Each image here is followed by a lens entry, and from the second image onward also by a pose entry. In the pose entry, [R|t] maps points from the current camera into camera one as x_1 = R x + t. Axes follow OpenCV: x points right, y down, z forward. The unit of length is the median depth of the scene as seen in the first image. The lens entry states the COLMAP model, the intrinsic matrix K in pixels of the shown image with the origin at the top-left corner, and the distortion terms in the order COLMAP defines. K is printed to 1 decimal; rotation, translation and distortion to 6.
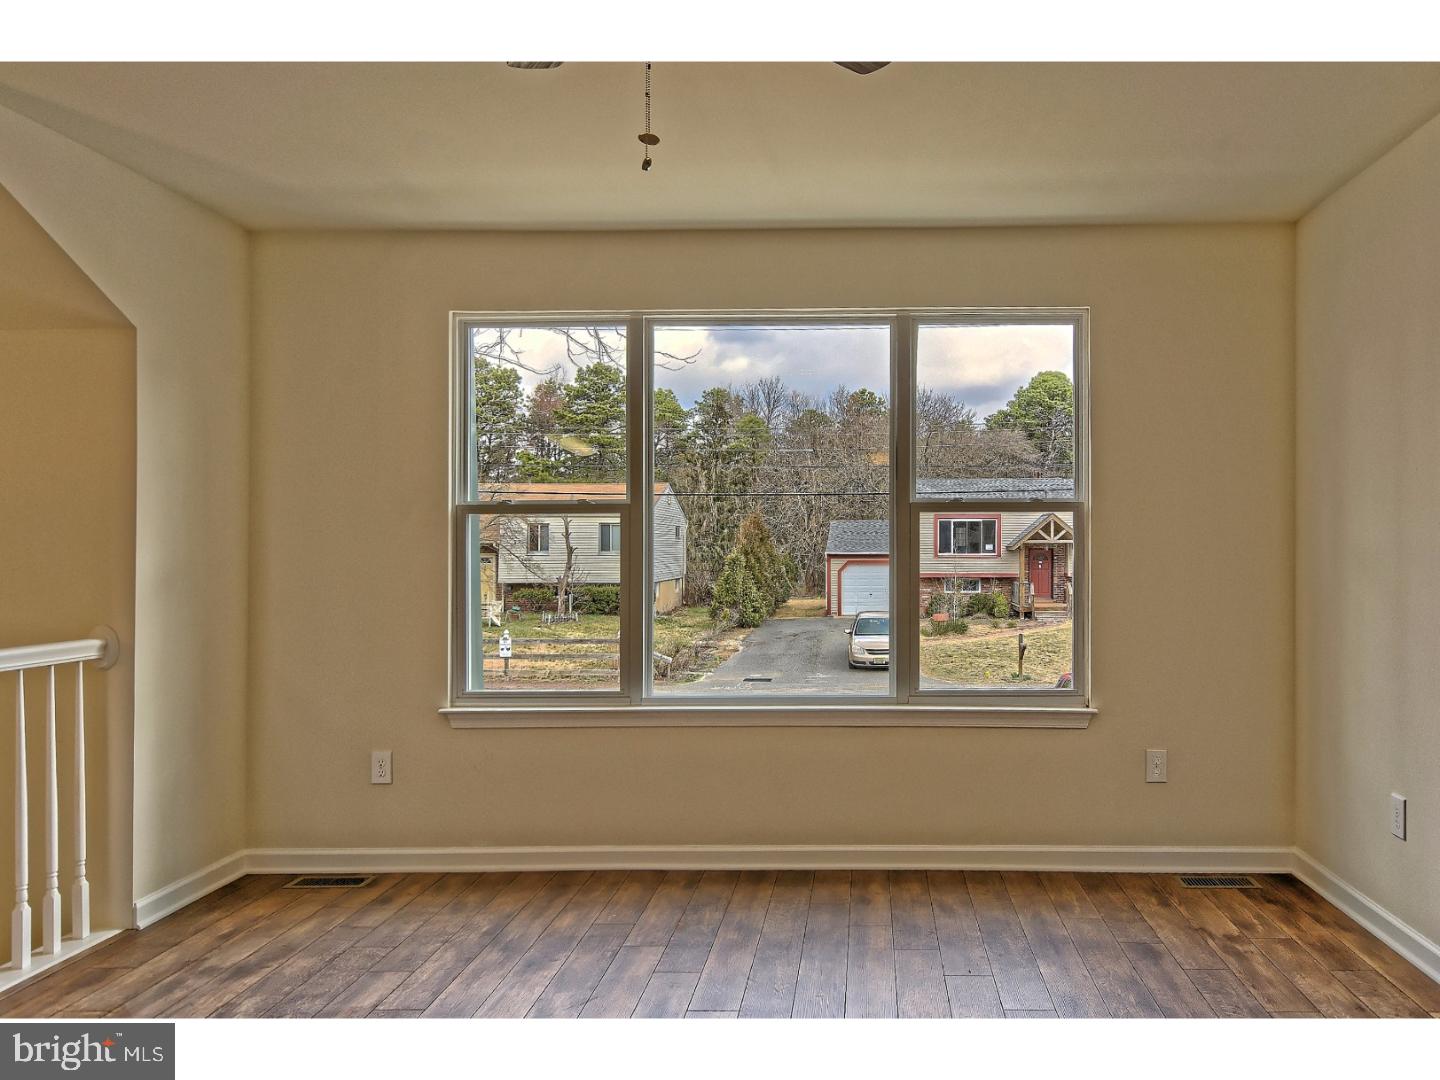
lens RADIAL K [[1051.7, 0, 828.5], [0, 1051.7, 533.4], [0, 0, 1]] dist [0.002477, 0.004702]
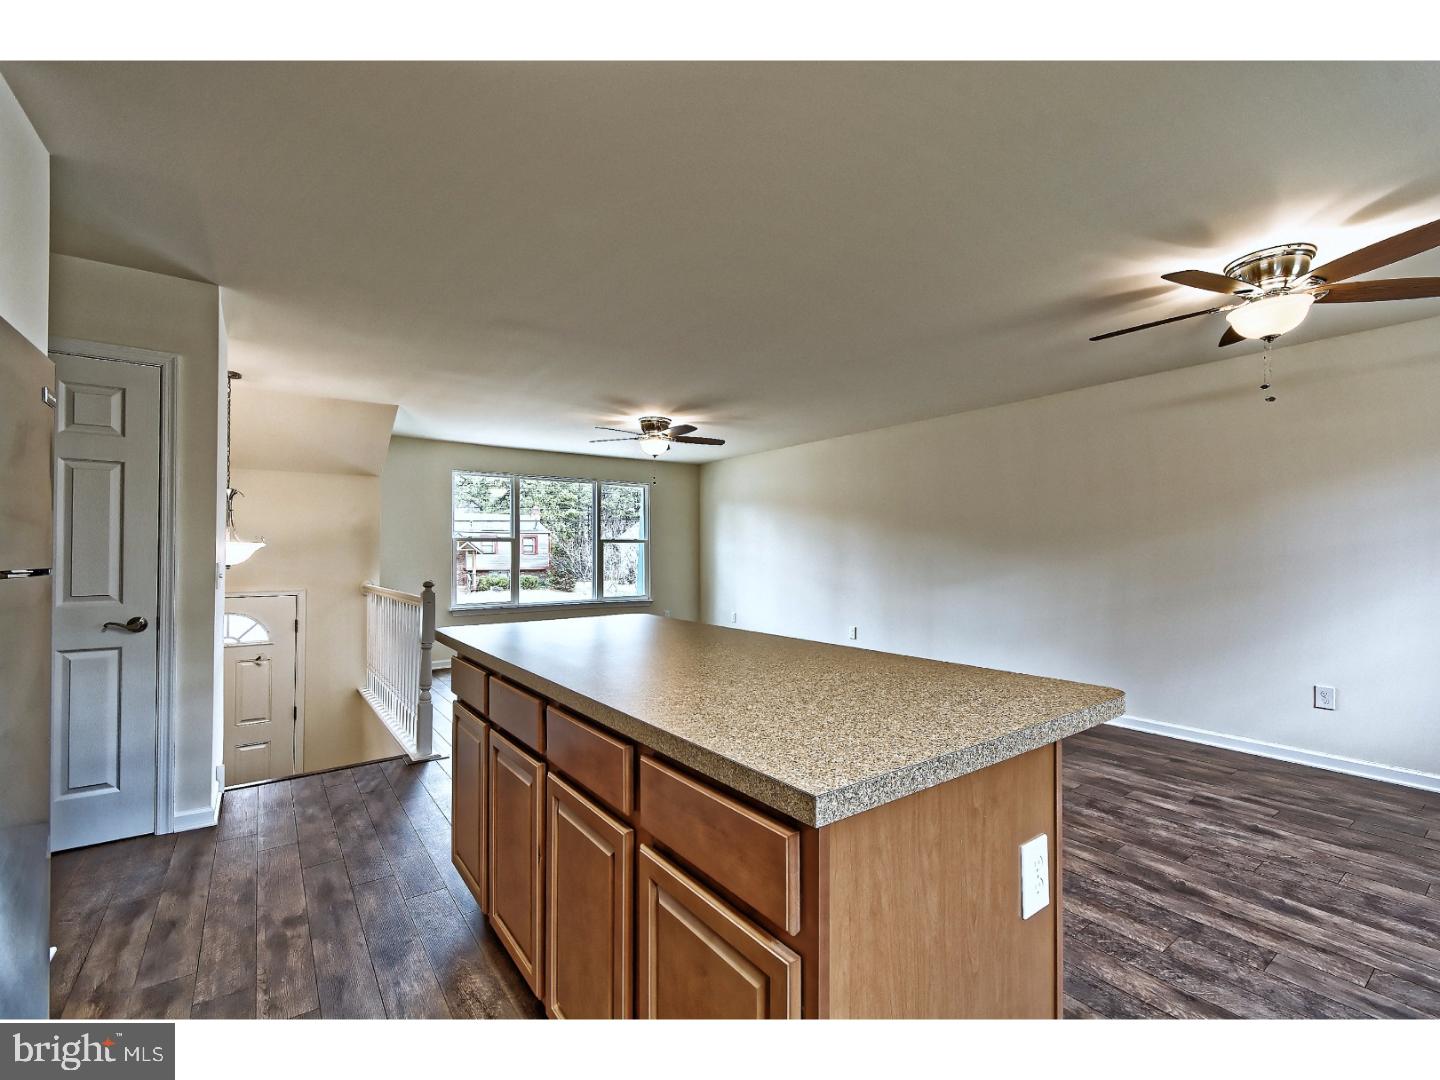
lens RADIAL K [[630.2, 0, 728.3], [0, 630.2, 549.2], [0, 0, 1]] dist [0.009306, -0.002758]
pose [[0.788730, 0.008278, 0.614684, -0.807814], [-0.008448, 0.999961, -0.002626, 0.000979], [-0.614681, -0.003122, 0.788769, -0.786636]]
